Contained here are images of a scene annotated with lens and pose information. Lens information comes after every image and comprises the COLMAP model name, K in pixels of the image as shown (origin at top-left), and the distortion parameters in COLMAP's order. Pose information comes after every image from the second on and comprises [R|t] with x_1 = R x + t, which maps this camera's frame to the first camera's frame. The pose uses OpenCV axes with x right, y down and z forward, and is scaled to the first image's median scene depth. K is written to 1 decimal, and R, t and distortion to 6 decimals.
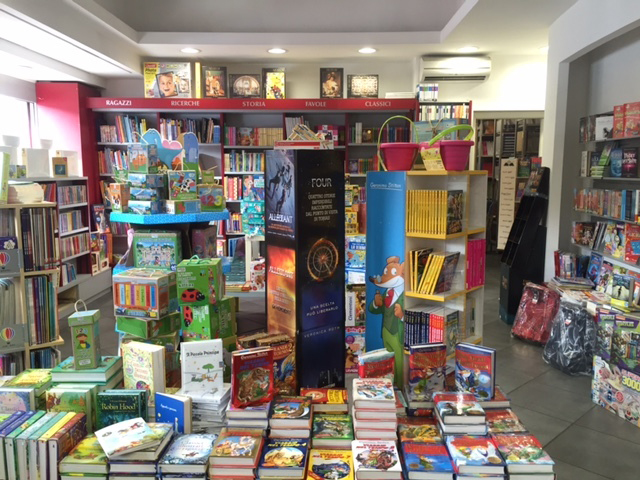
lens RADIAL K [[551.6, 0, 323.5], [0, 551.6, 237.9], [0, 0, 1]] dist [0.056668, -0.057672]
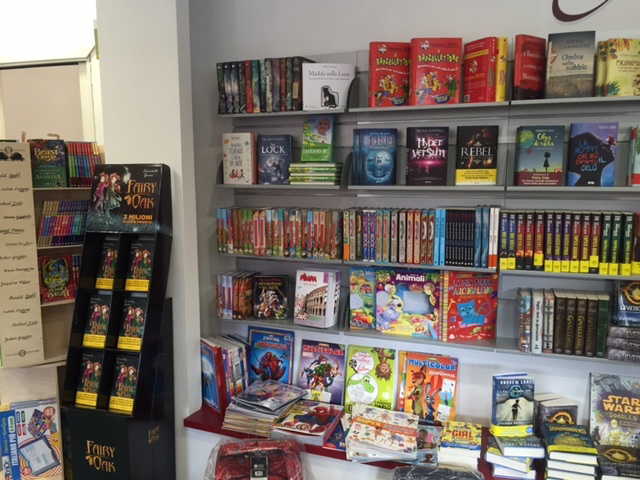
lens RADIAL K [[551.6, 0, 320.3], [0, 551.6, 239.7], [0, 0, 1]] dist [0.056668, -0.057672]
pose [[0.288483, -0.123274, 0.949516, 0.005030], [0.121618, 0.988363, 0.091367, -0.032742], [-0.949730, 0.089120, 0.300118, 0.264988]]
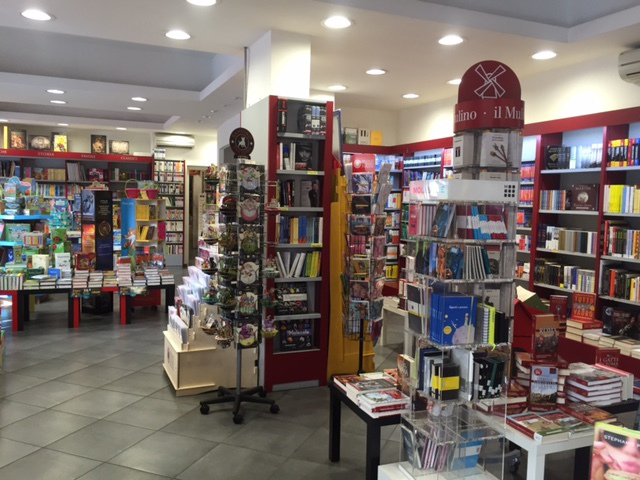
lens RADIAL K [[551.6, 0, 324.5], [0, 551.6, 236.4], [0, 0, 1]] dist [0.056668, -0.057672]
pose [[0.912254, -0.005562, 0.409587, -0.053432], [0.027195, 0.998524, -0.047011, 0.092085], [-0.408721, 0.054025, 0.911059, -0.780868]]
